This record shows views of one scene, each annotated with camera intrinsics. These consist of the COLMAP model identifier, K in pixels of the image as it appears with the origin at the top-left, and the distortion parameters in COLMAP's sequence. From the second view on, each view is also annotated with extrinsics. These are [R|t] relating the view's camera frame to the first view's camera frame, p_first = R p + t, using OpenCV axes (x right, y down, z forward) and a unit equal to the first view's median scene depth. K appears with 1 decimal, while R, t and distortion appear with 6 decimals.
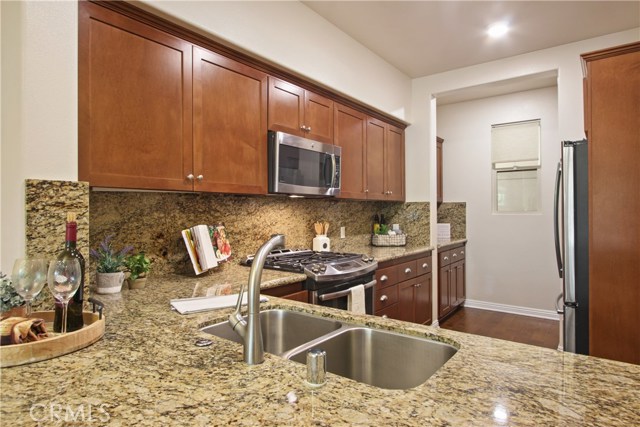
lens RADIAL K [[374.6, 0, 323.0], [0, 374.6, 212.4], [0, 0, 1]] dist [-0.009472, -0.000075]
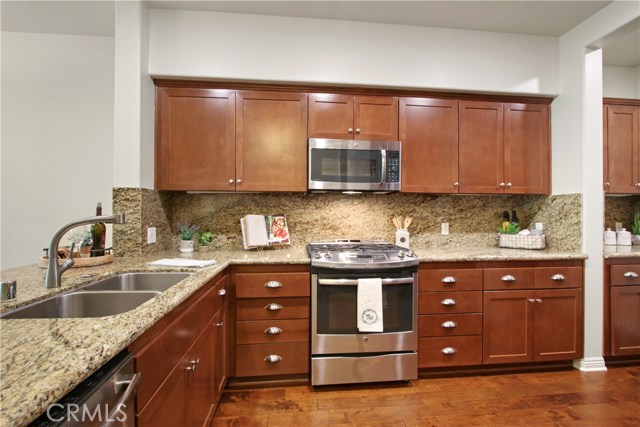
lens RADIAL K [[296.6, 0, 321.2], [0, 296.6, 213.9], [0, 0, 1]] dist [-0.009932, 0.000605]
pose [[0.676434, 0.005179, -0.736485, 0.451361], [-0.006094, 0.999980, 0.001435, 0.017987], [0.736478, 0.003518, 0.676452, 0.284025]]
